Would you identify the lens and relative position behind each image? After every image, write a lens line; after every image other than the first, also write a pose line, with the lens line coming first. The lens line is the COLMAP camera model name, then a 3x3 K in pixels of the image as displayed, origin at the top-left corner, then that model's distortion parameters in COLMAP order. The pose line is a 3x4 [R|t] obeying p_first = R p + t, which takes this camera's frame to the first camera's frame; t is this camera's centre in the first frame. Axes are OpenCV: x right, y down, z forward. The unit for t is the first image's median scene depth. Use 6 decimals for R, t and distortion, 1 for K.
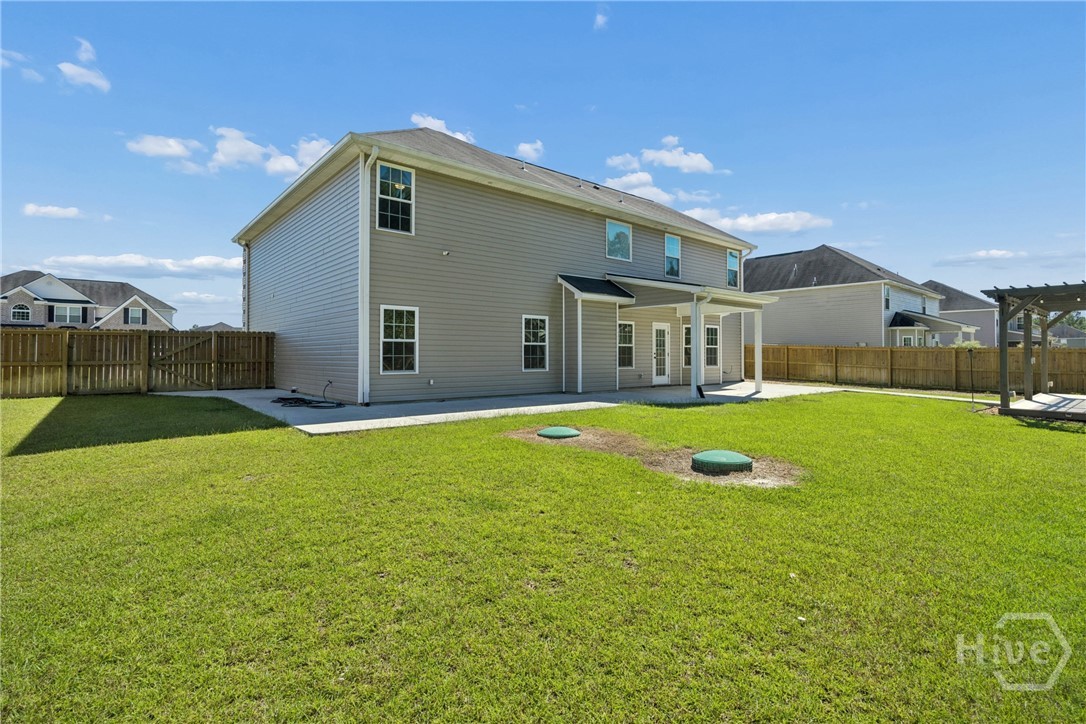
lens RADIAL K [[543.4, 0, 538.6], [0, 543.4, 356.5], [0, 0, 1]] dist [-0.005228, -0.001375]
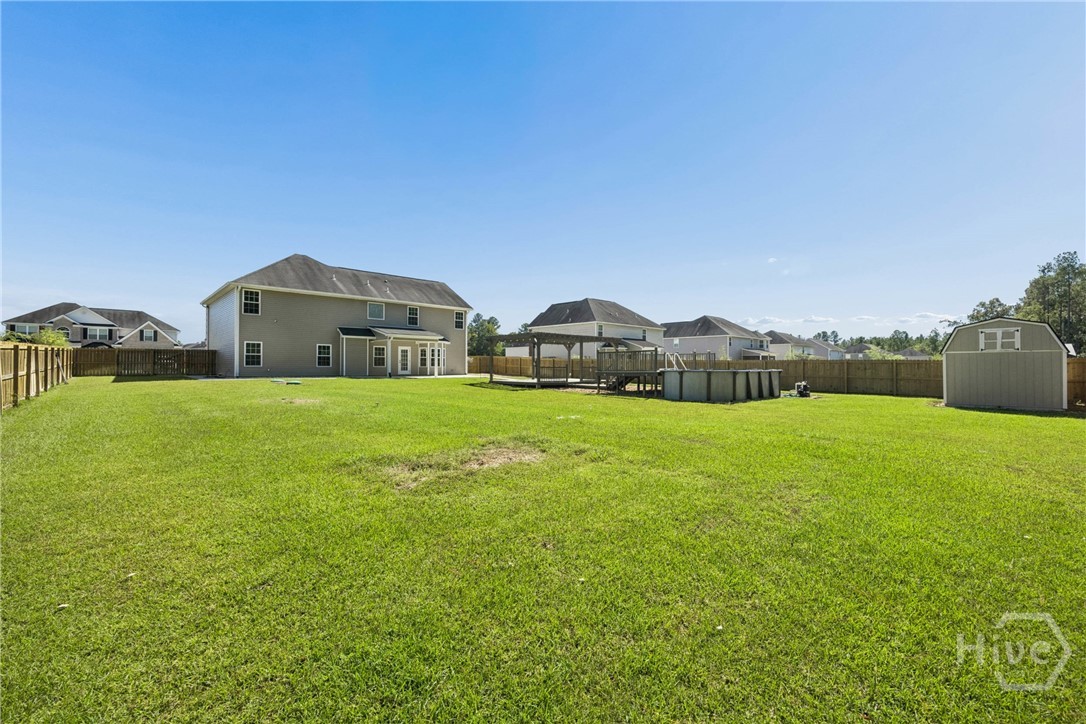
lens RADIAL K [[438.6, 0, 548.5], [0, 438.6, 367.3], [0, 0, 1]] dist [-0.002286, -0.000038]
pose [[0.995082, 0.002448, 0.099022, 0.563551], [-0.002641, 0.999995, 0.001819, 0.015575], [-0.099017, -0.002072, 0.995084, -0.749433]]
